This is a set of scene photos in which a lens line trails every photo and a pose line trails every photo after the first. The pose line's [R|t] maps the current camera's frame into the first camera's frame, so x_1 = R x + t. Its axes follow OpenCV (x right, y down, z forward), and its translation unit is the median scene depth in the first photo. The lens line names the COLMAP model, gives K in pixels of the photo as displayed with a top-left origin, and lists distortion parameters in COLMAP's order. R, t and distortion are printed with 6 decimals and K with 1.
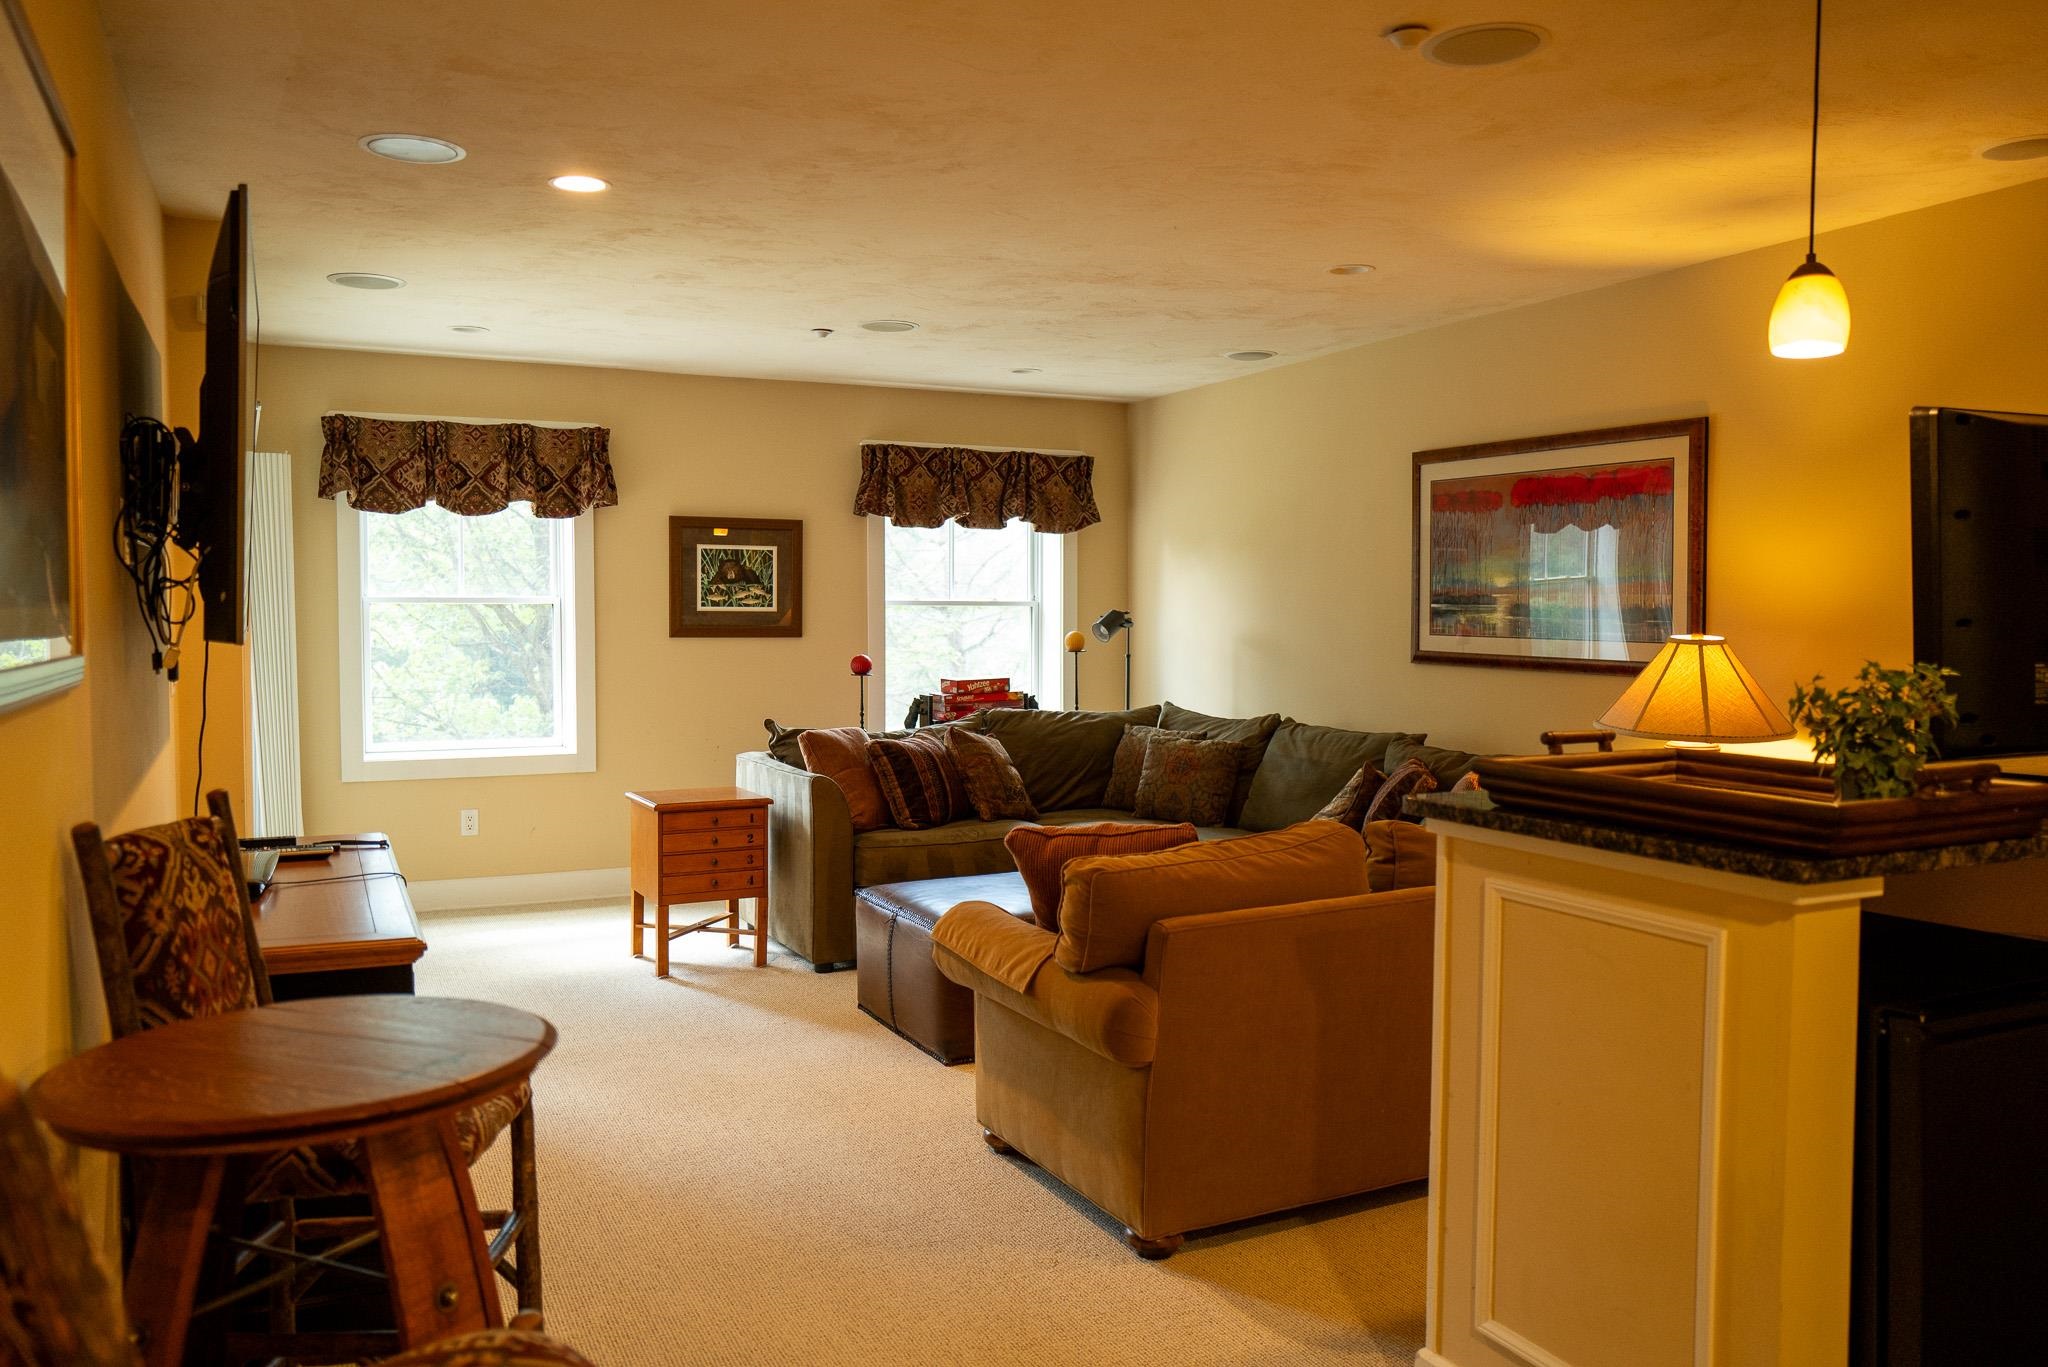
lens RADIAL K [[1514.3, 0, 1024.0], [0, 1514.3, 683.5], [0, 0, 1]] dist [-0.005454, -0.000817]
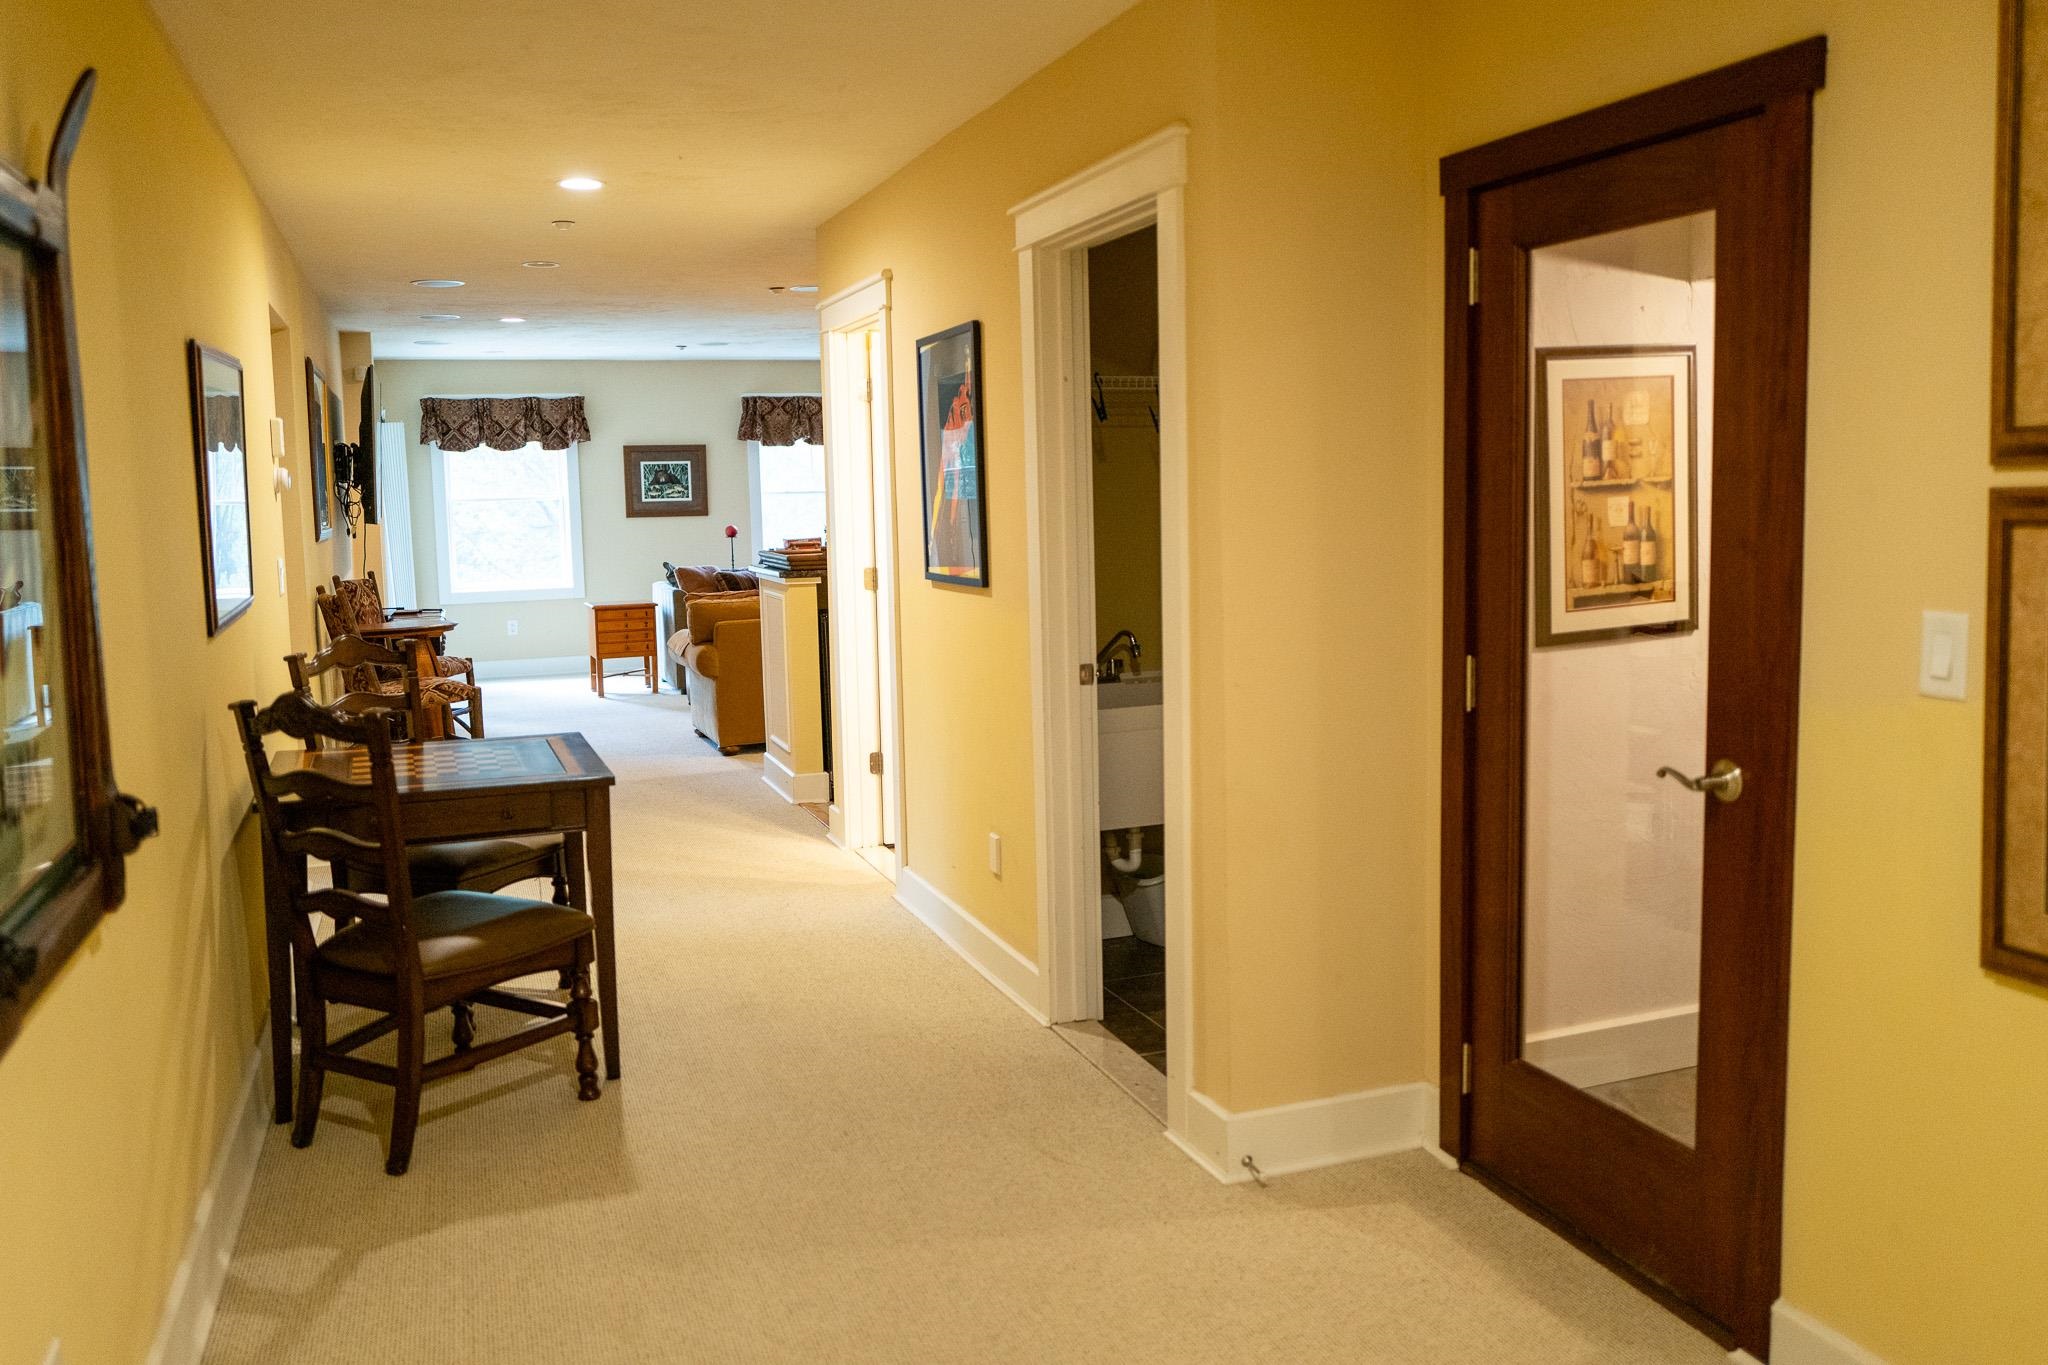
lens RADIAL K [[1575.3, 0, 1025.1], [0, 1575.3, 632.4], [0, 0, 1]] dist [0.000896, -0.000287]
pose [[0.994959, -0.018073, -0.098636, 0.401516], [0.022713, 0.998678, 0.046121, 0.027734], [0.097672, -0.048128, 0.994054, -0.749686]]
